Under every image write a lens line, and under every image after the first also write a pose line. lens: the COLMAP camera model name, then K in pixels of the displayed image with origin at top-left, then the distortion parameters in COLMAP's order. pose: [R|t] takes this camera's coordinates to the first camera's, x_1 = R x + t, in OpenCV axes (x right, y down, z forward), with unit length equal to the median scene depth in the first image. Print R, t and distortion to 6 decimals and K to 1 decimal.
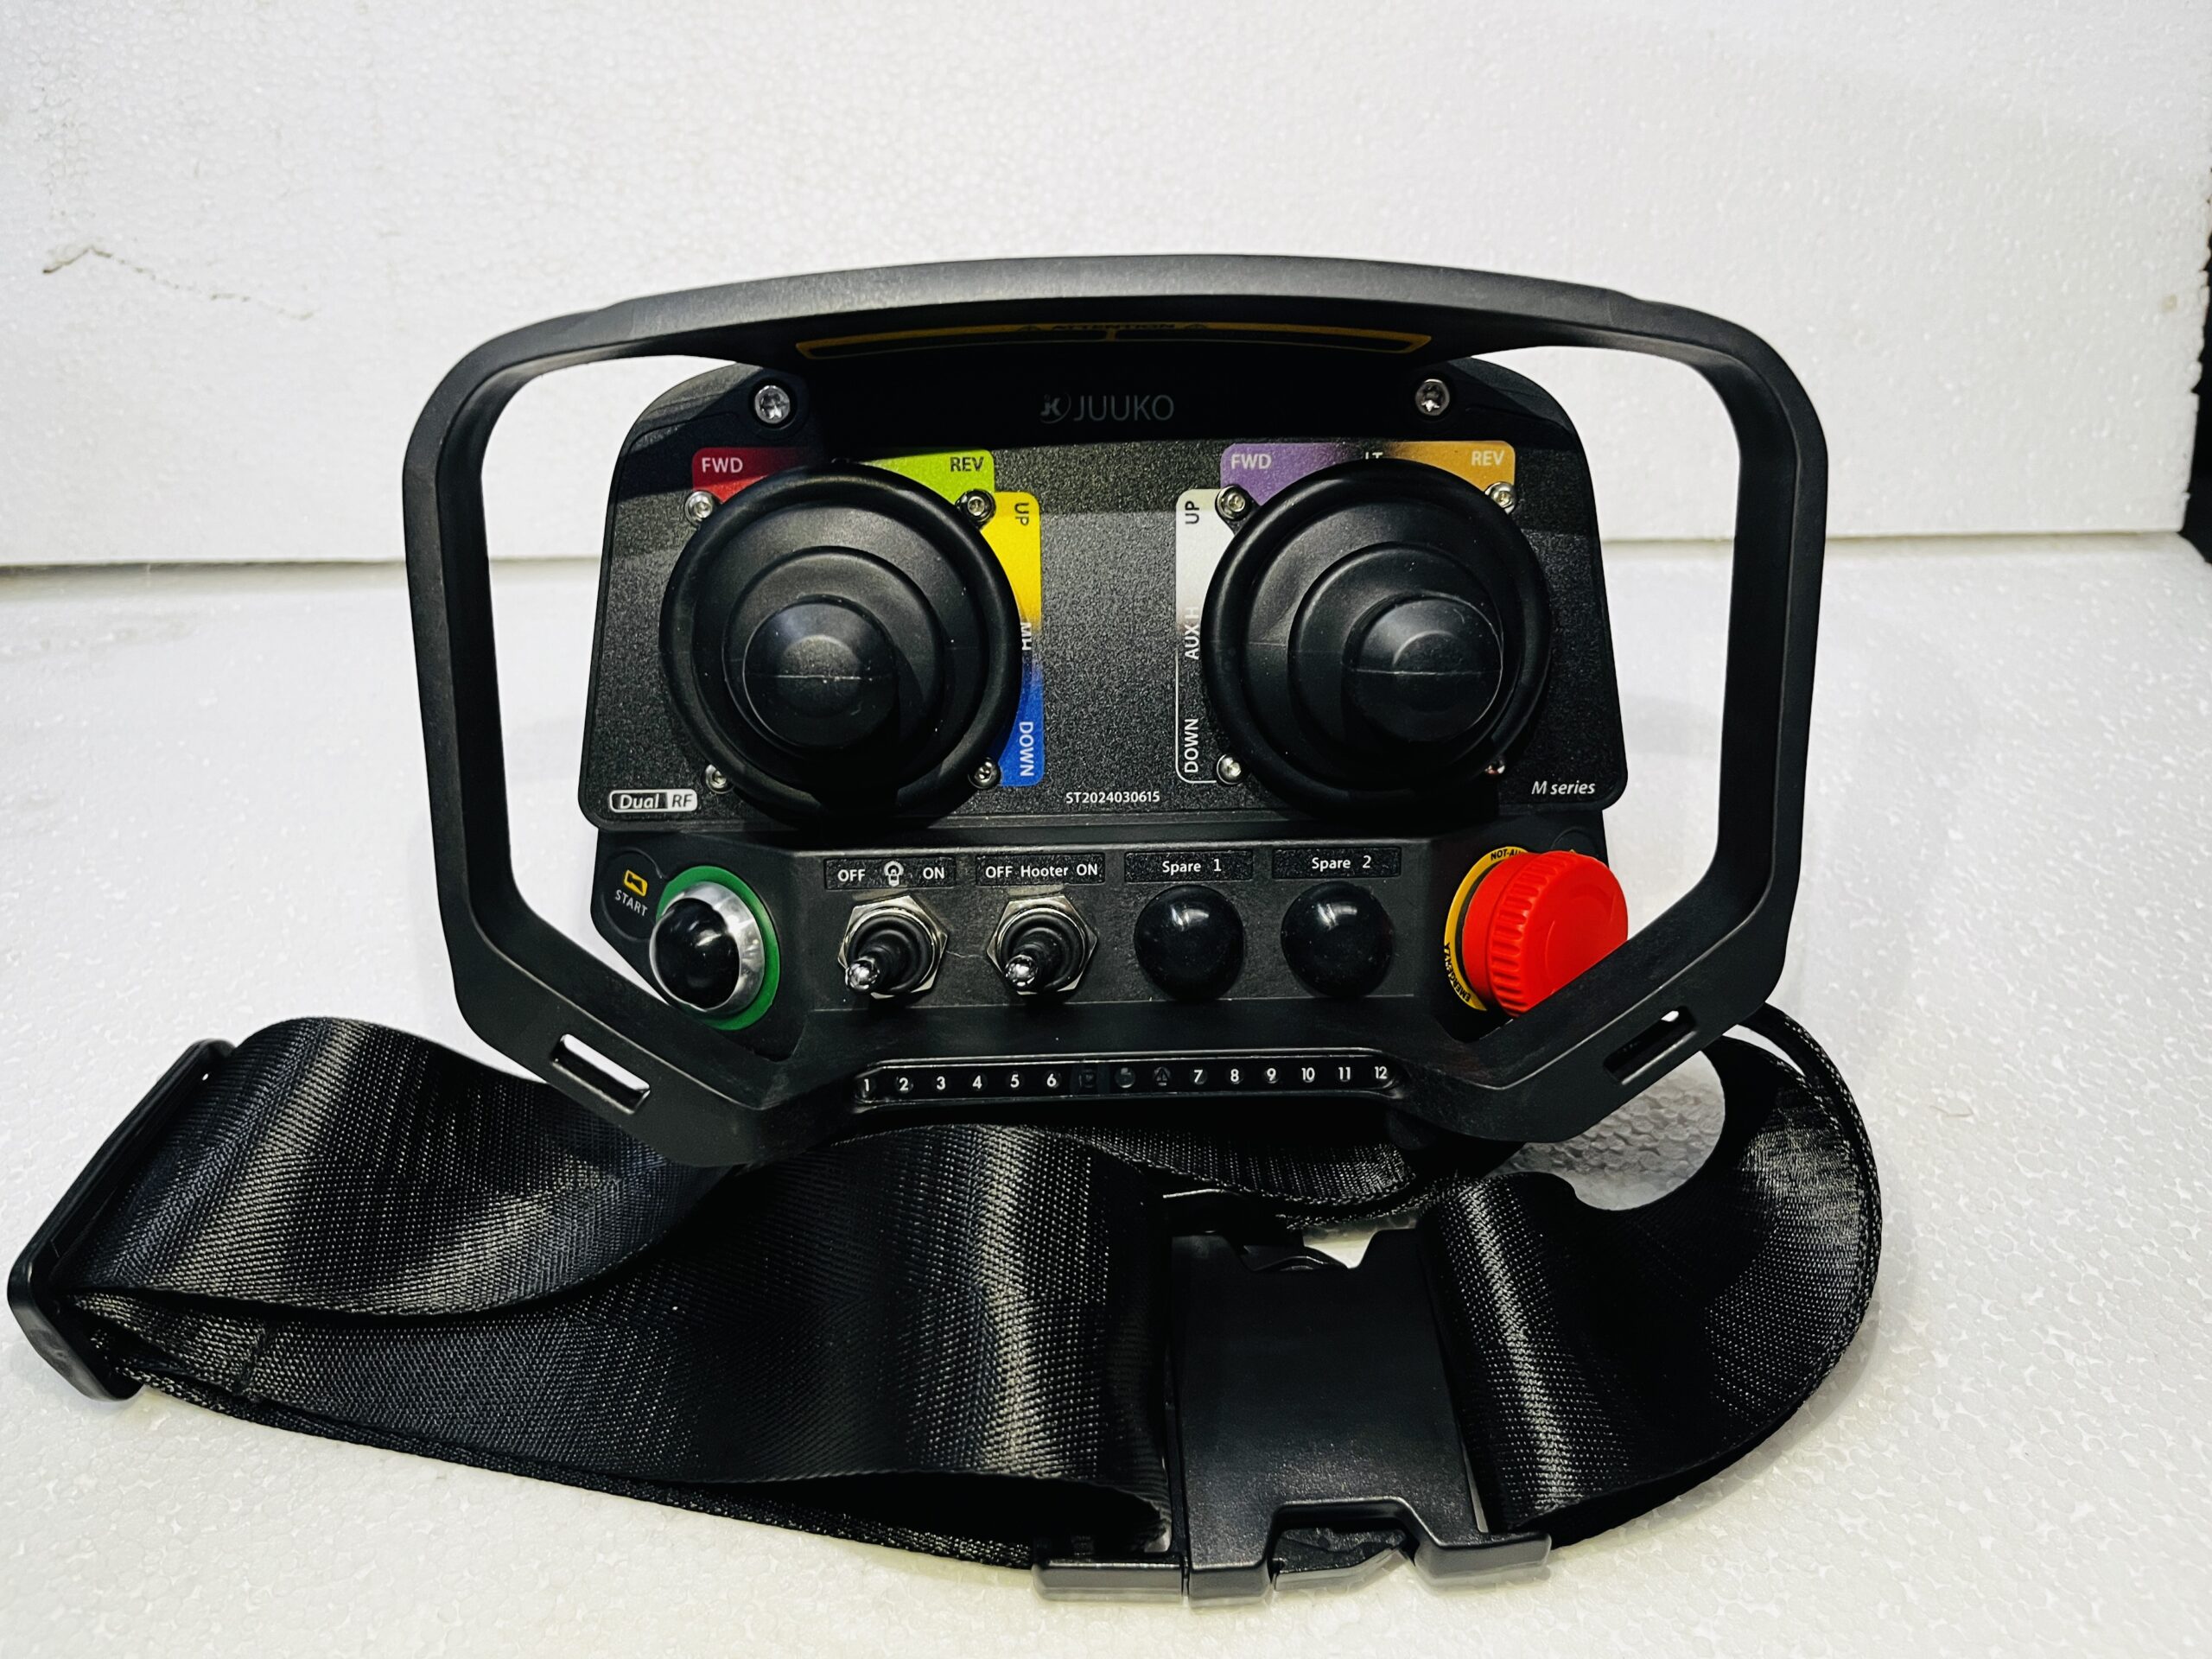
lens RADIAL K [[1690.9, 0, 1095.3], [0, 1690.9, 836.8], [0, 0, 1]] dist [0.016085, -0.064576]
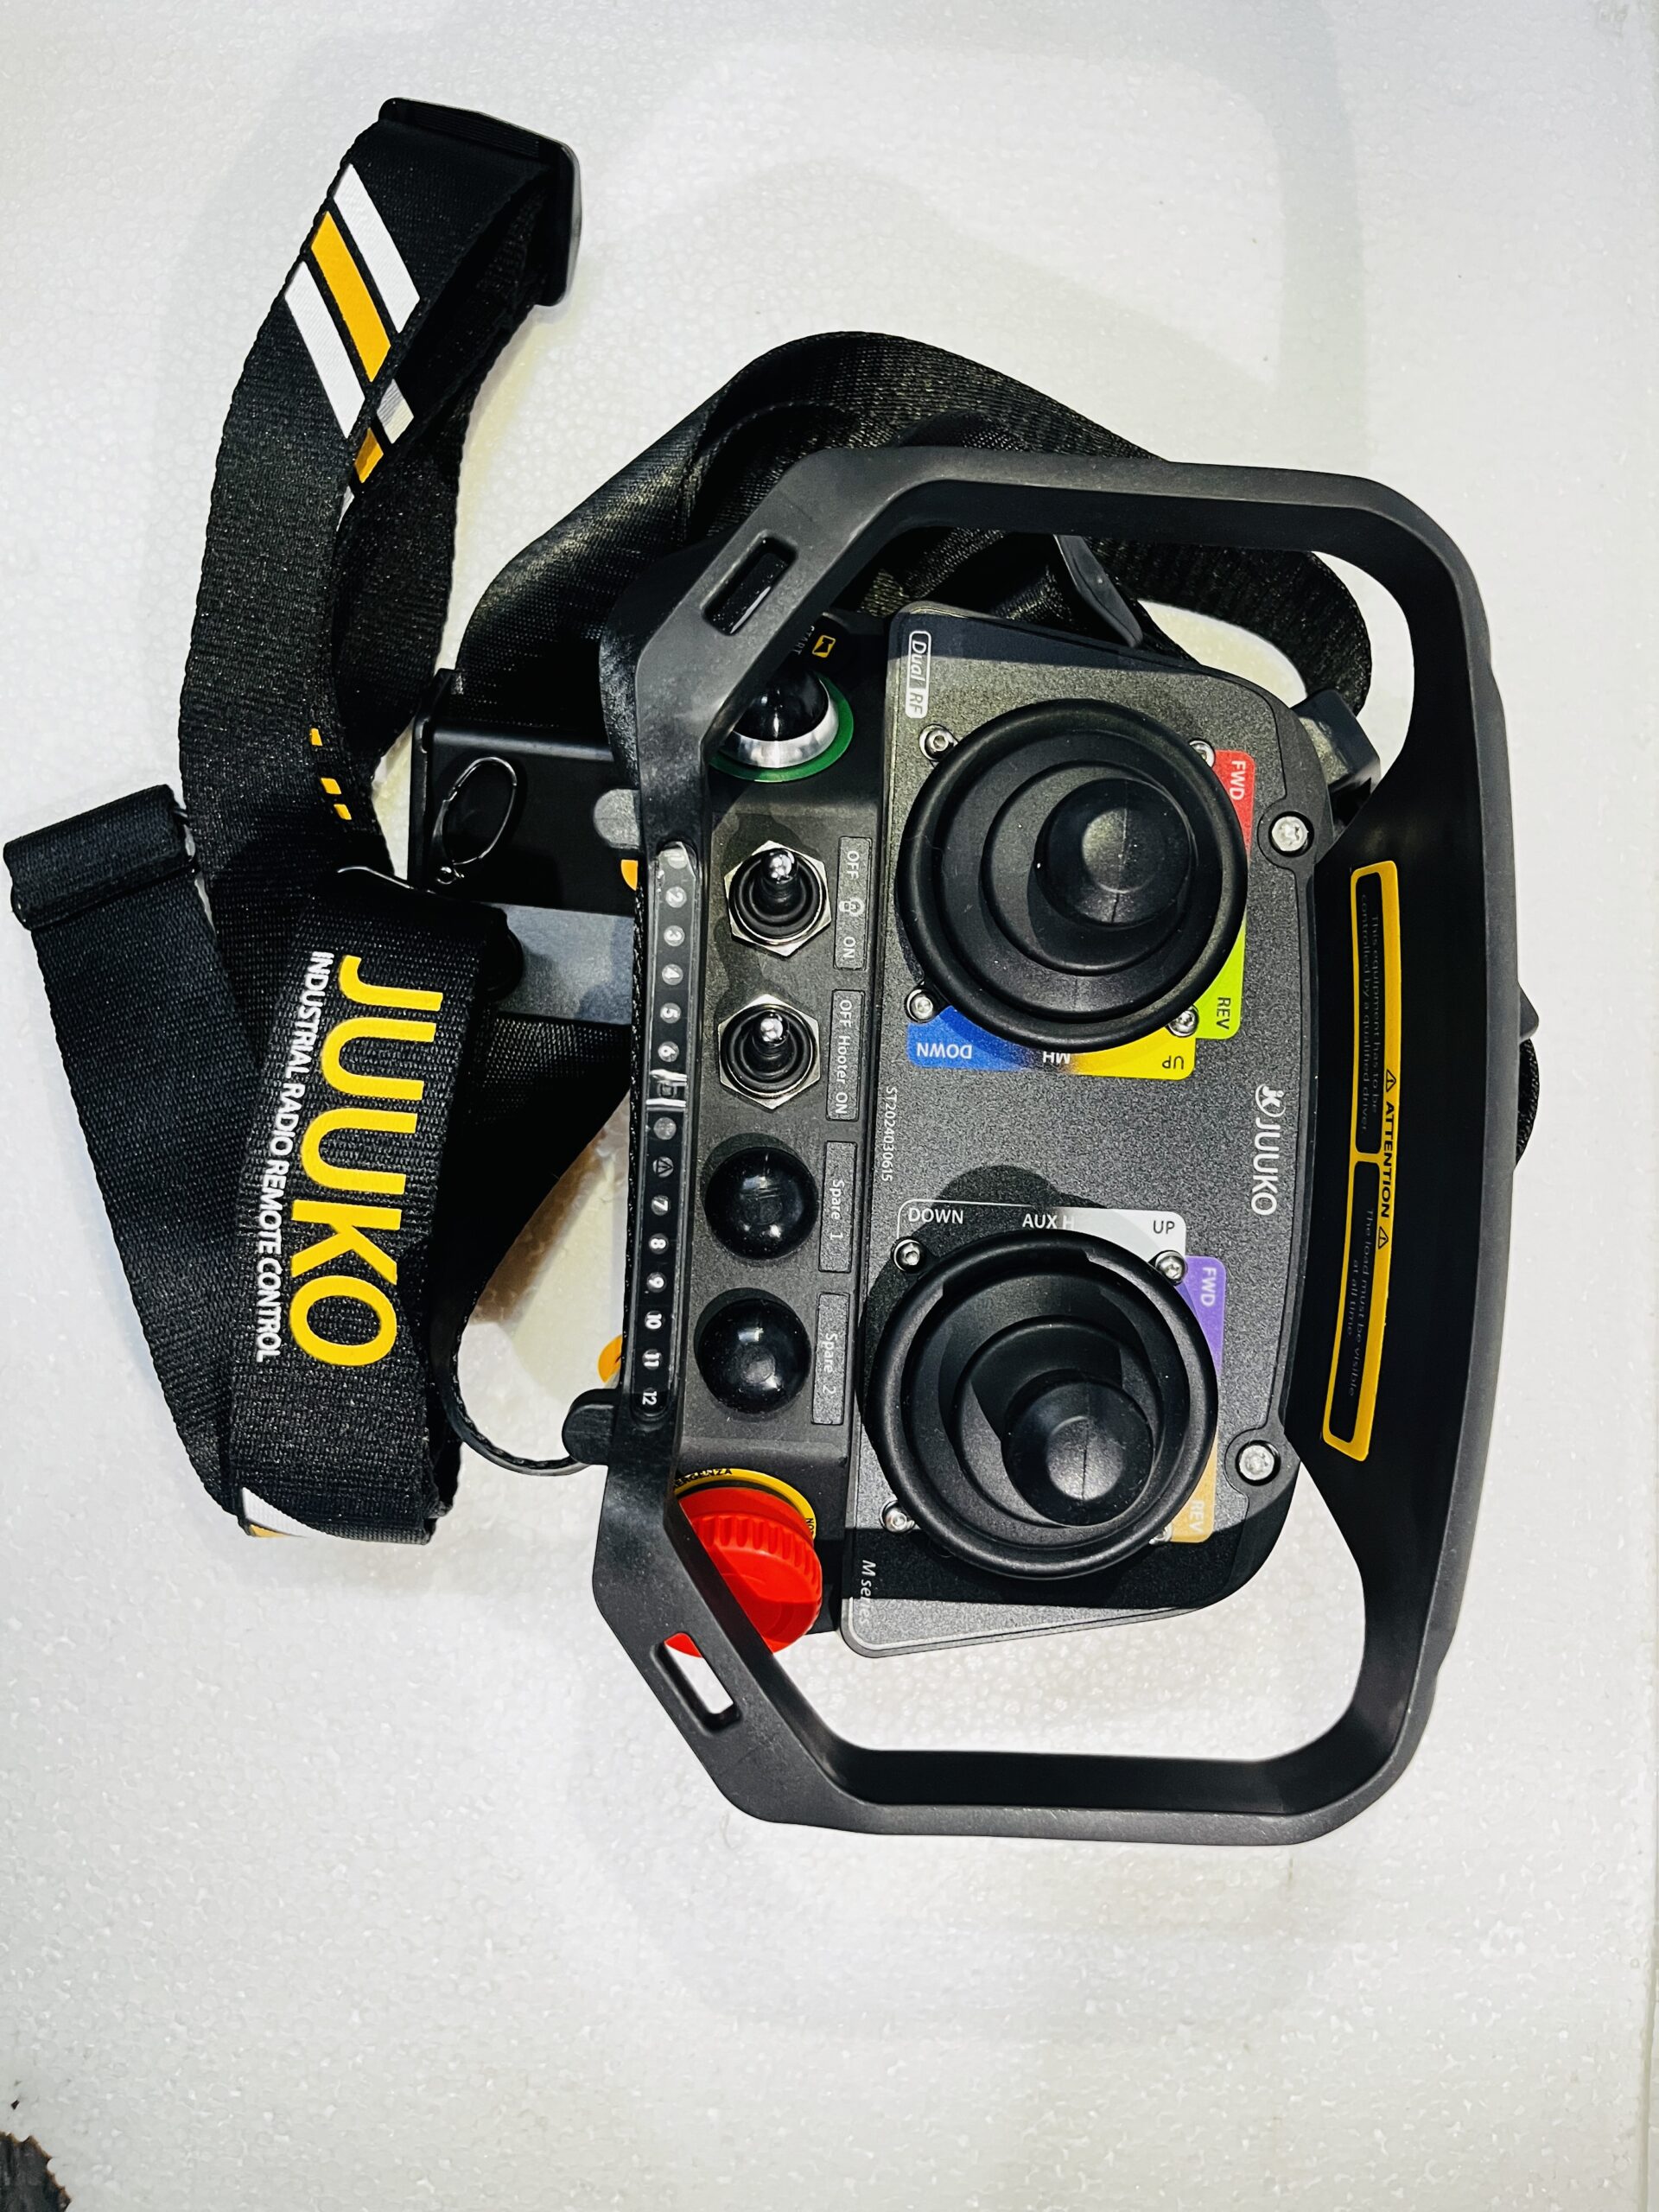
lens RADIAL K [[1680.2, 0, 810.3], [0, 1680.2, 1093.5], [0, 0, 1]] dist [0.015557, -0.081296]
pose [[-0.059613, 0.997709, -0.031999, 0.020857], [-0.966317, -0.065718, -0.248823, 0.266788], [-0.250356, 0.016089, 0.968020, 0.057840]]
